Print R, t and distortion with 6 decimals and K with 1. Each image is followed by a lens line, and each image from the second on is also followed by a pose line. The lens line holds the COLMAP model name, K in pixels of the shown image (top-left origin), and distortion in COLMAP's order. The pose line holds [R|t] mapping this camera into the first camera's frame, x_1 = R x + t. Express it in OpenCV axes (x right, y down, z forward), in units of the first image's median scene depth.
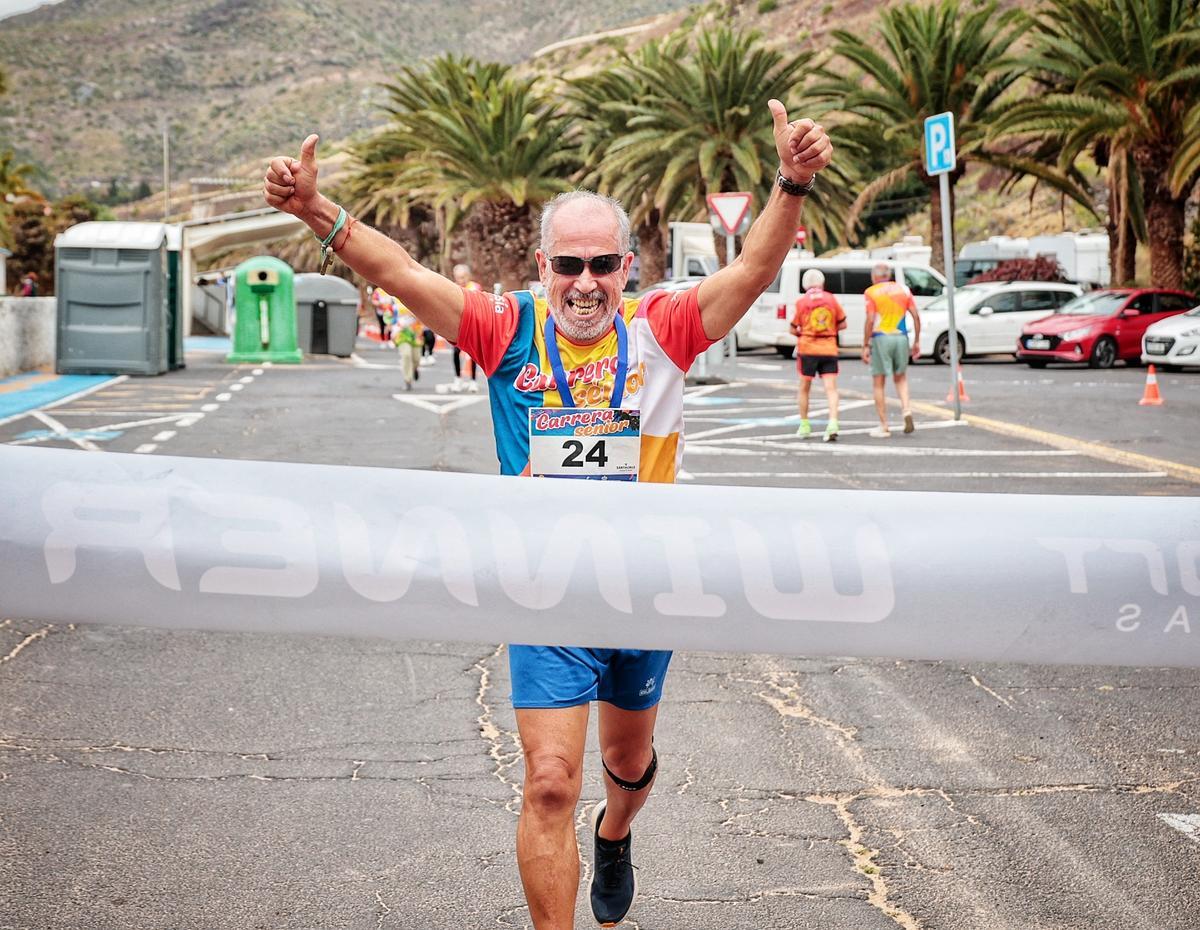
lens RADIAL K [[2199.8, 0, 625.1], [0, 2199.8, 467.5], [0, 0, 1]] dist [-0.057385, -0.029270]
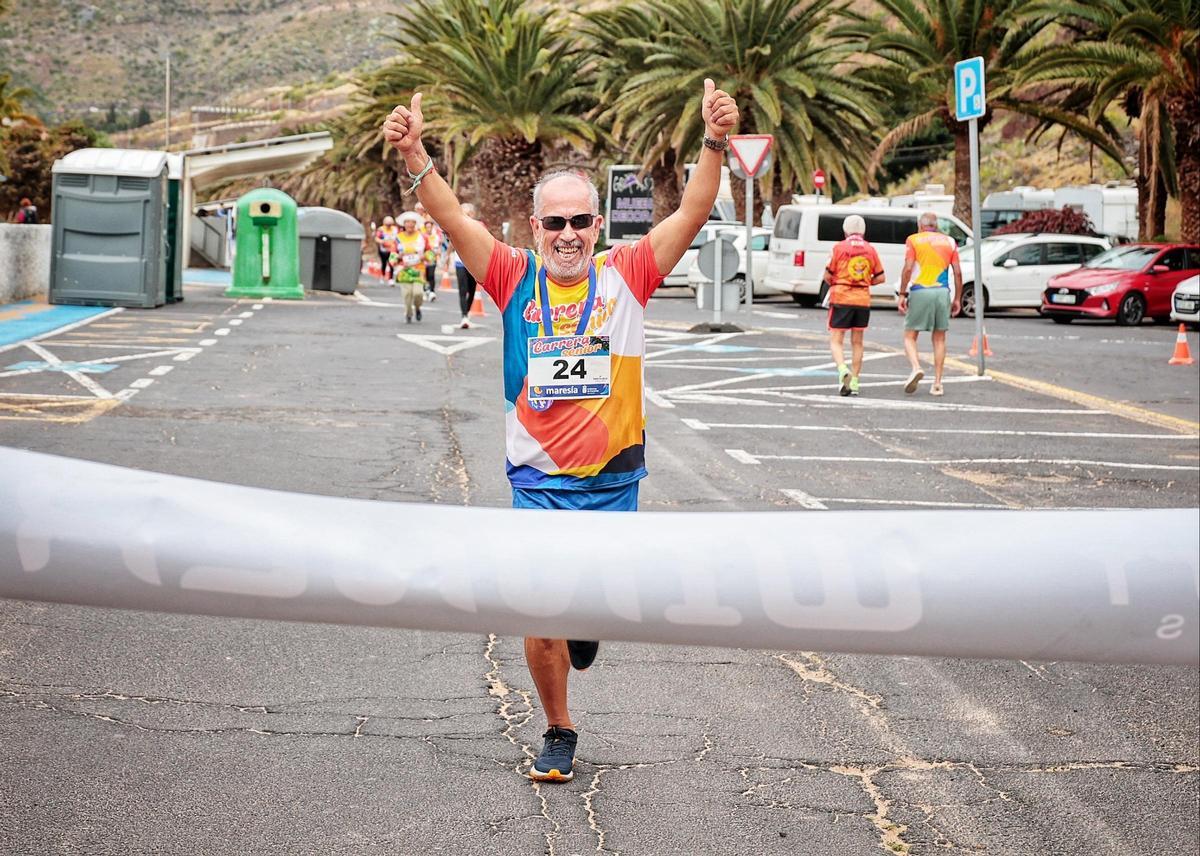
lens RADIAL K [[2220.0, 0, 597.6], [0, 2220.0, 402.4], [0, 0, 1]] dist [-0.050344, -0.044936]
pose [[0.999660, 0.025404, -0.005911, -0.010084], [-0.025427, 0.999669, -0.003982, -0.001286], [0.005808, 0.004131, 0.999975, 0.021169]]
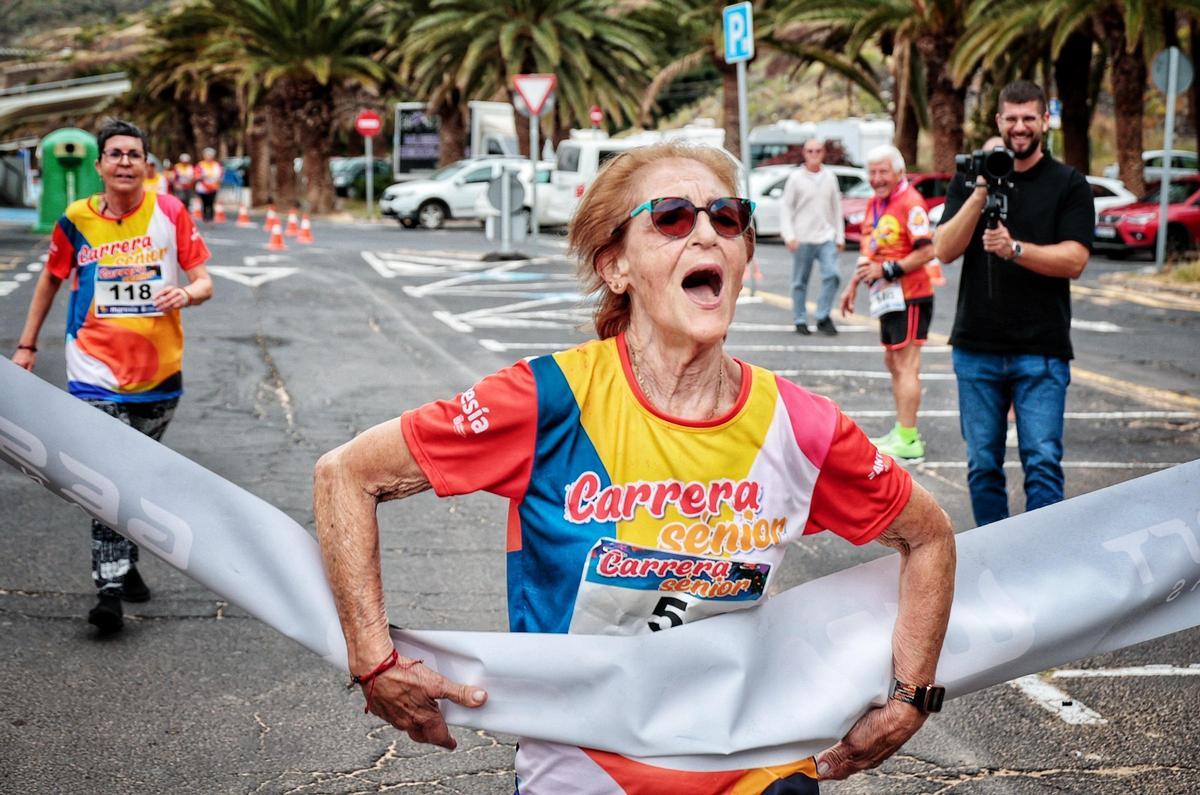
lens RADIAL K [[2387.0, 0, 564.6], [0, 2387.0, 374.1], [0, 0, 1]] dist [-0.057602, -0.159166]
pose [[0.995513, 0.007880, 0.094301, -0.039911], [-0.008491, 0.999945, 0.006080, 0.008067], [-0.094248, -0.006854, 0.995525, -0.110631]]
